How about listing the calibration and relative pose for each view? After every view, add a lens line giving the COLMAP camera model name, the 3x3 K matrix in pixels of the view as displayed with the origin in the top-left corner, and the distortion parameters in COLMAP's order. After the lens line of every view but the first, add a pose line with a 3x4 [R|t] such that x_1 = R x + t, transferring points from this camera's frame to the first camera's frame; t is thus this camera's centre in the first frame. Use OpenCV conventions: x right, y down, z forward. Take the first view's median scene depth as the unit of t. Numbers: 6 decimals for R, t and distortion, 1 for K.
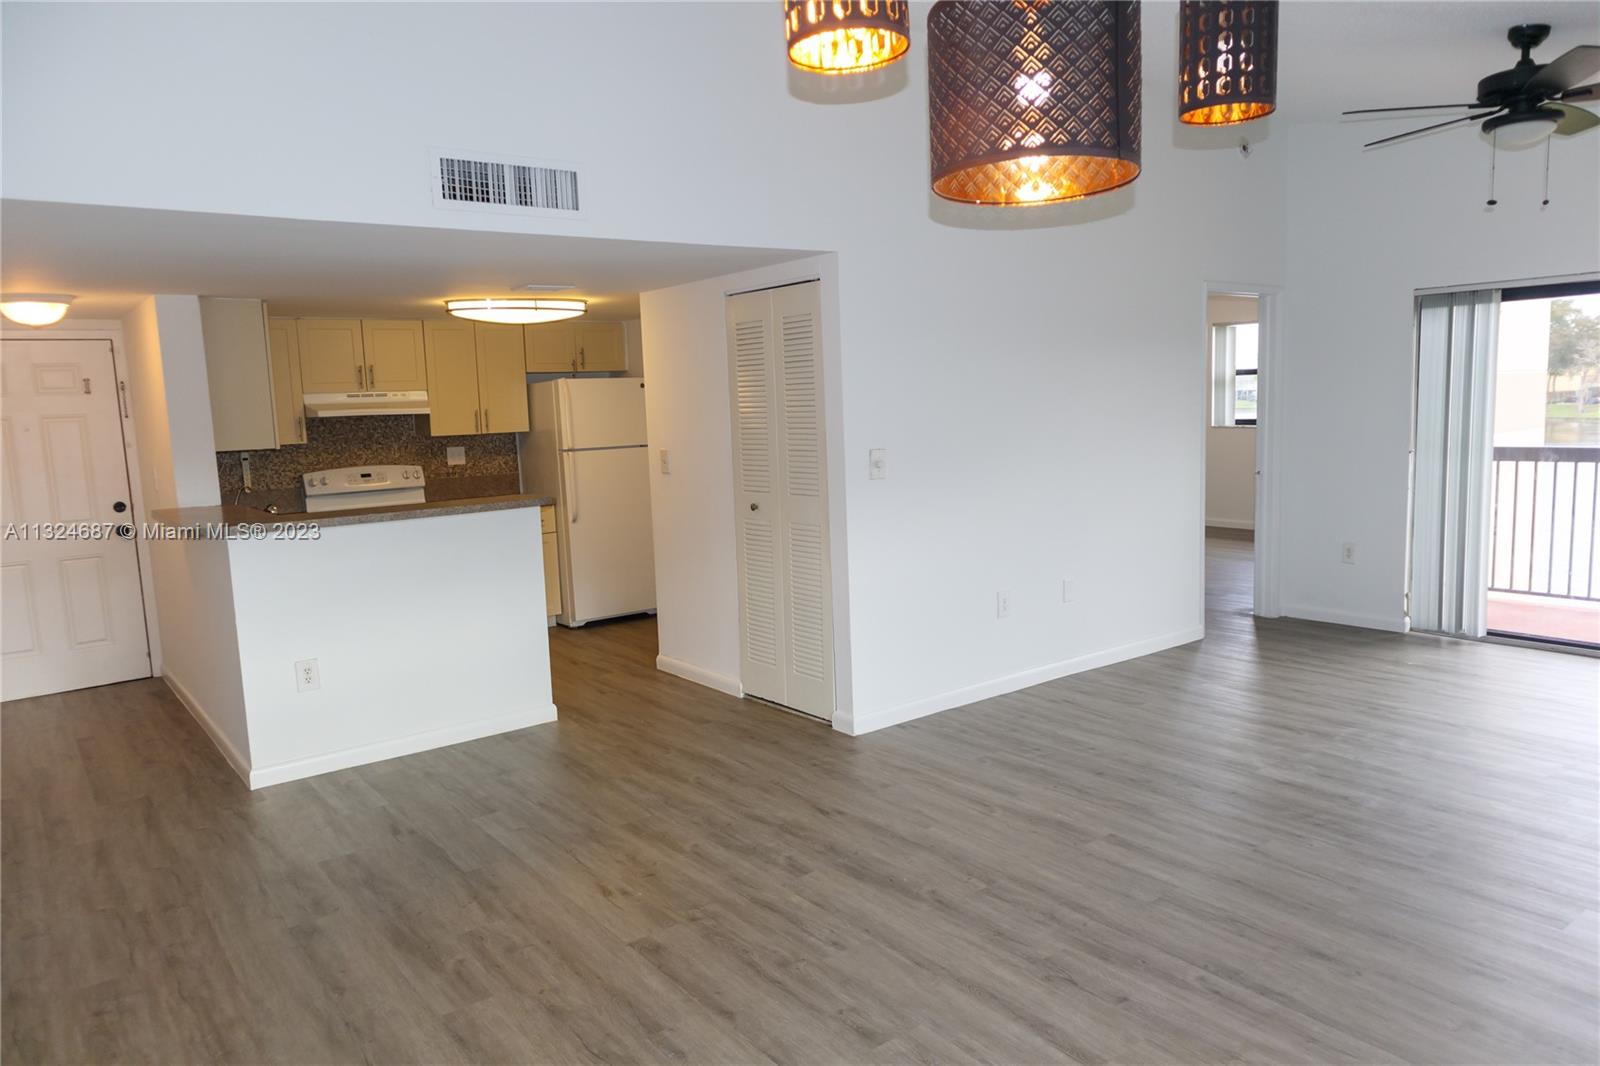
lens RADIAL K [[1069.9, 0, 803.7], [0, 1069.9, 535.6], [0, 0, 1]] dist [-0.002355, -0.002006]
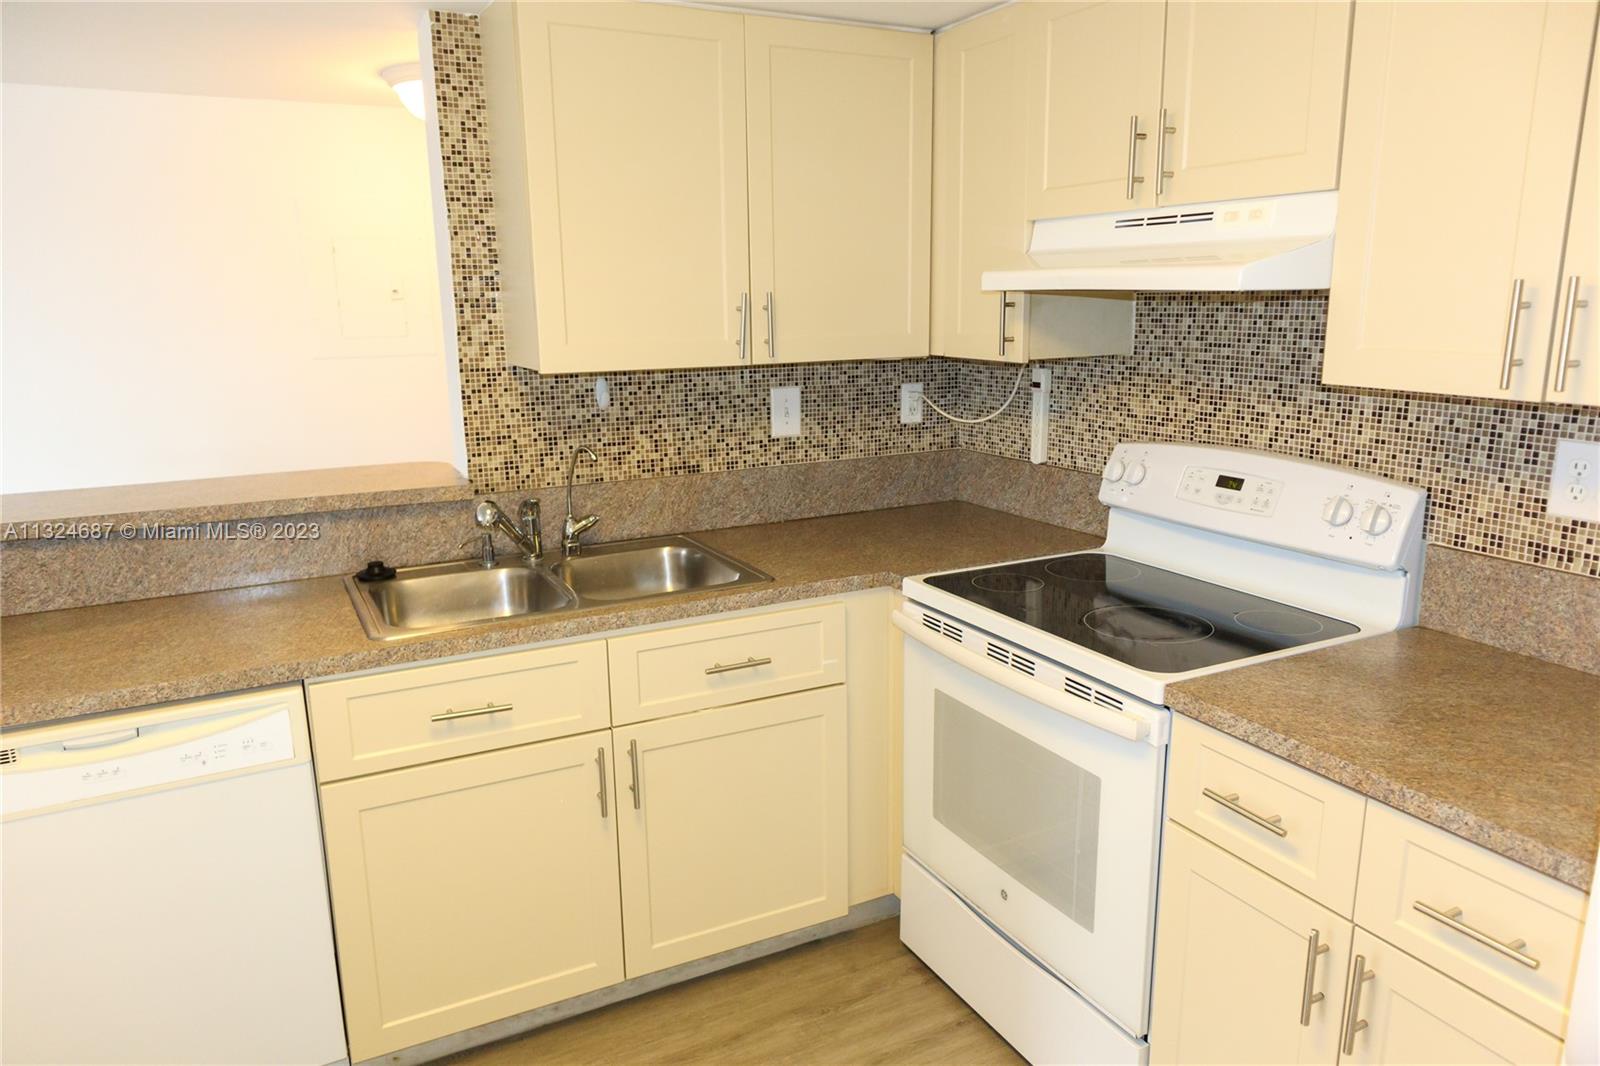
lens RADIAL K [[1075.3, 0, 803.0], [0, 1075.3, 537.7], [0, 0, 1]] dist [-0.007072, -0.004054]
pose [[-0.173608, 0.259853, -0.949914, -0.082771], [-0.103980, 0.954333, 0.280065, -0.115587], [0.979310, 0.147394, -0.138660, 0.918605]]
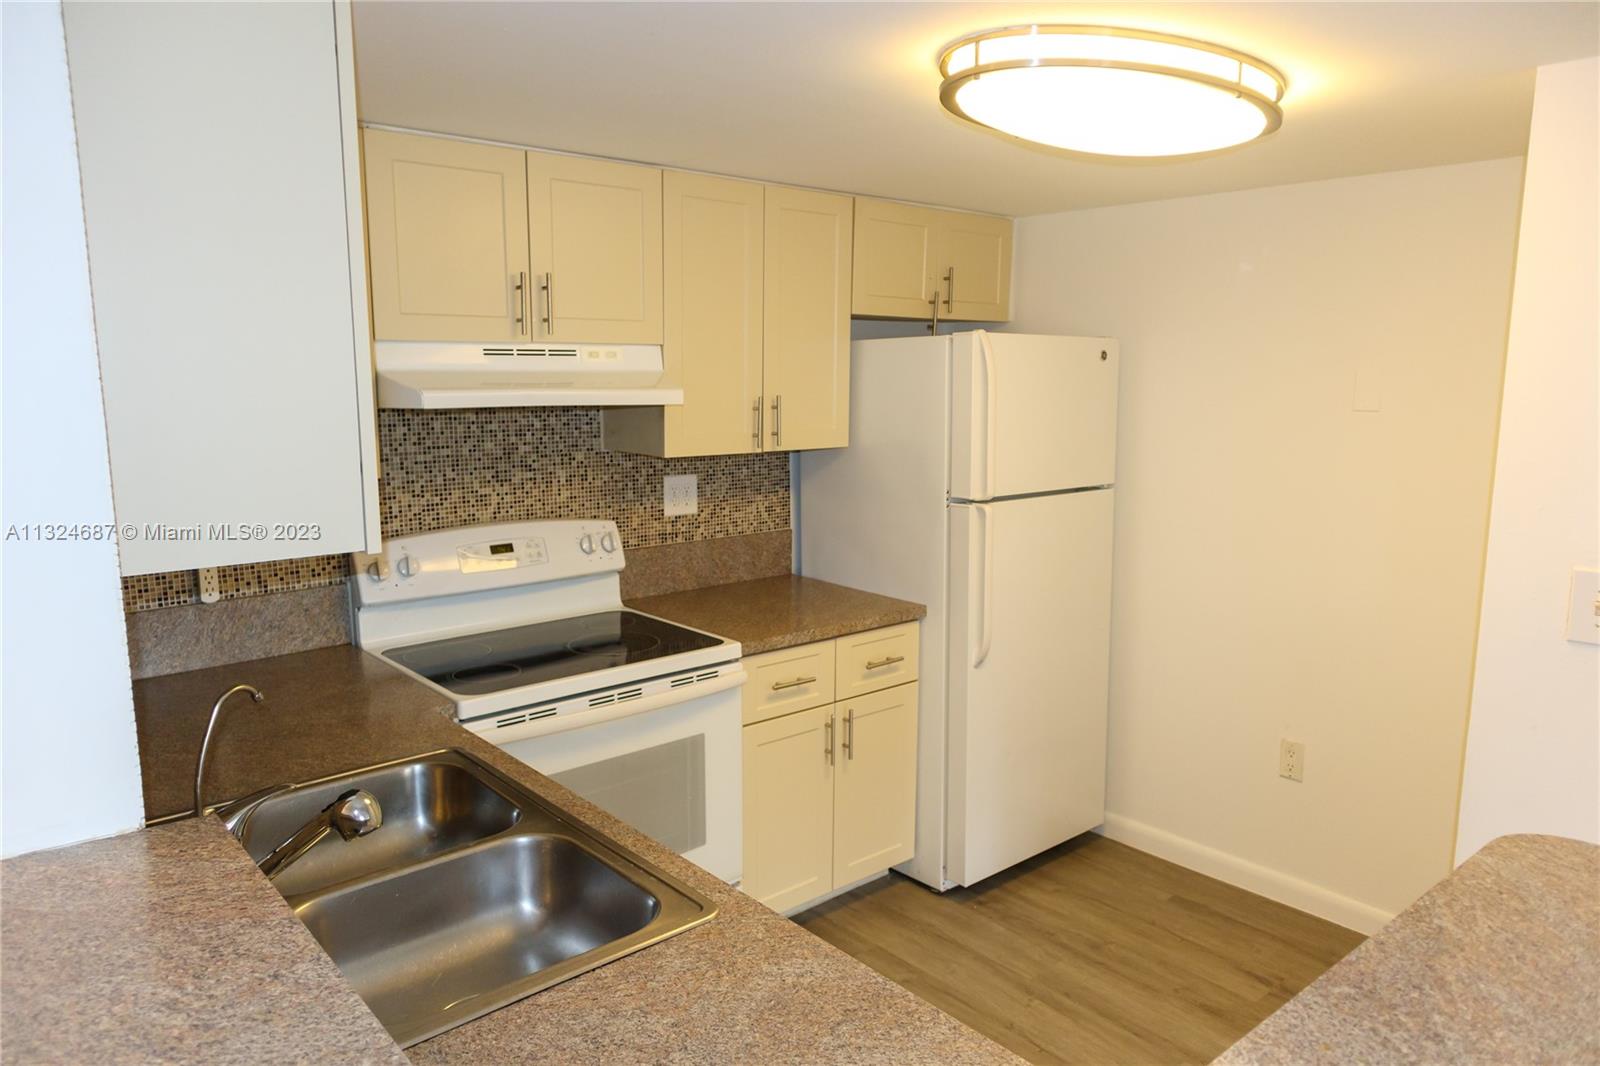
lens RADIAL K [[1075.9, 0, 803.0], [0, 1075.9, 535.0], [0, 0, 1]] dist [0.000071, 0.002946]
pose [[0.997350, 0.032409, 0.065141, -0.320041], [-0.034282, 0.999024, 0.027850, -0.076394], [-0.064175, -0.030010, 0.997487, 0.579956]]
